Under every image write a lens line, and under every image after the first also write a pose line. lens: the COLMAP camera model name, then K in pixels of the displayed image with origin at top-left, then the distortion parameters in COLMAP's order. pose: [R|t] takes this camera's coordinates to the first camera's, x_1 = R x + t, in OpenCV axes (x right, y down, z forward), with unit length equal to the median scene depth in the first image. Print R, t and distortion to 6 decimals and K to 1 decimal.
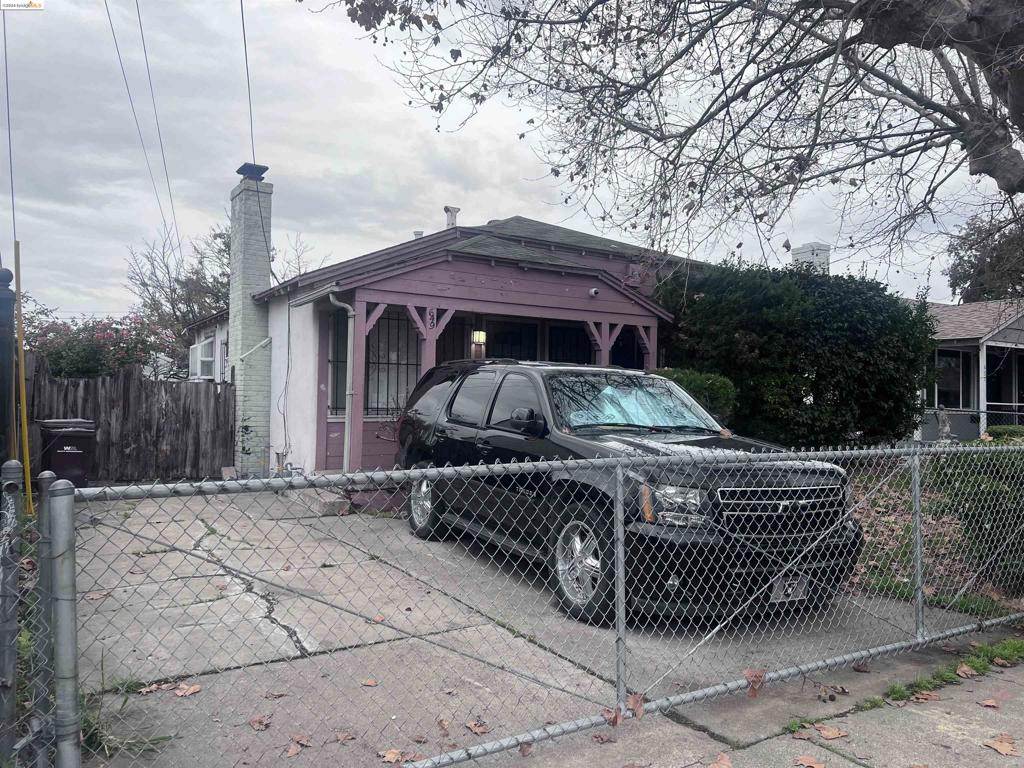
lens RADIAL K [[768.6, 0, 509.7], [0, 768.6, 390.1], [0, 0, 1]] dist [0.059646, -0.070009]
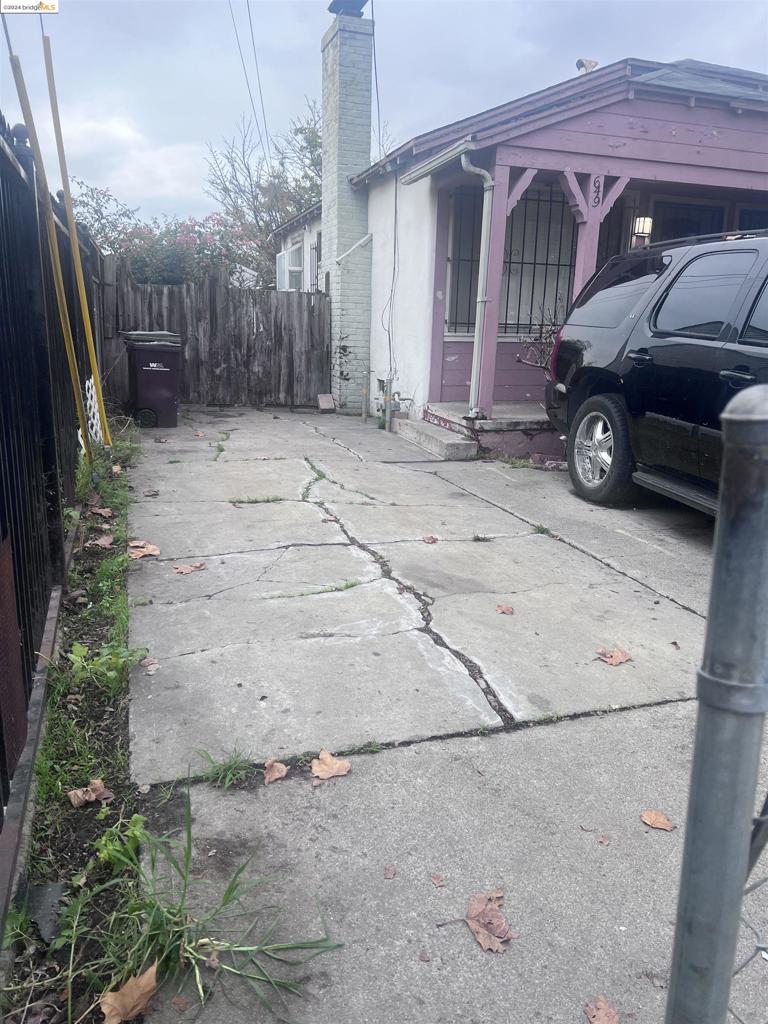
lens RADIAL K [[768.6, 0, 392.0], [0, 768.6, 519.3], [0, 0, 1]] dist [0.059646, -0.070009]
pose [[0.971008, 0.068353, -0.229067, -0.086158], [-0.008849, 0.967869, 0.251298, 0.018401], [0.238884, -0.241985, 0.940414, 0.178666]]
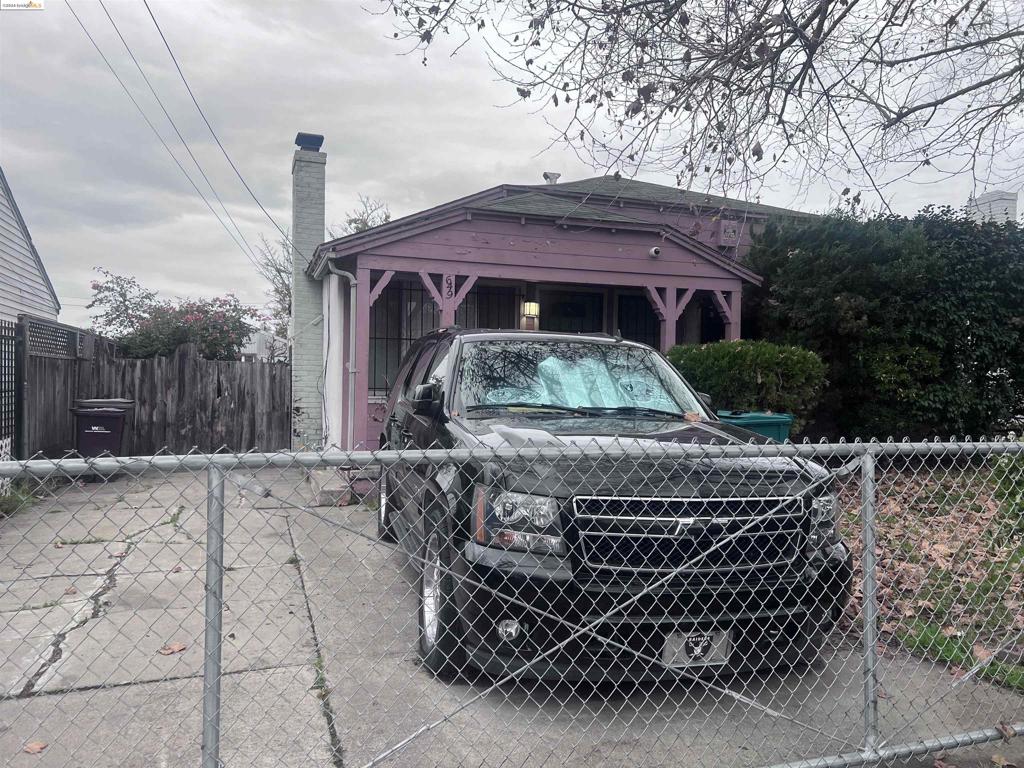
lens RADIAL K [[768.6, 0, 524.2], [0, 768.6, 391.4], [0, 0, 1]] dist [0.059646, -0.070009]
pose [[0.975407, 0.001008, -0.220411, 0.152232], [0.003832, 0.999761, 0.021529, 0.007234], [0.220380, -0.021844, 0.975169, 0.132002]]
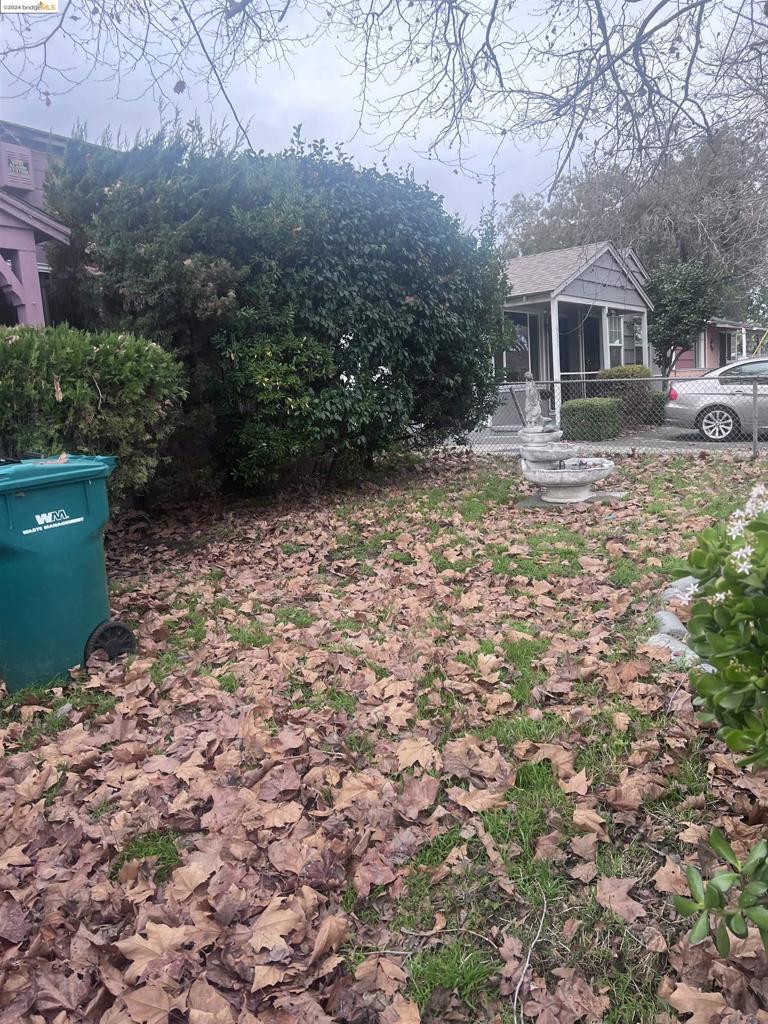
lens RADIAL K [[768.6, 0, 374.7], [0, 768.6, 506.4], [0, 0, 1]] dist [0.059646, -0.070009]
pose [[0.935329, -0.122754, 0.331800, 0.217241], [0.073441, 0.984813, 0.157319, 0.018066], [-0.346072, -0.122778, 0.930140, 0.449098]]
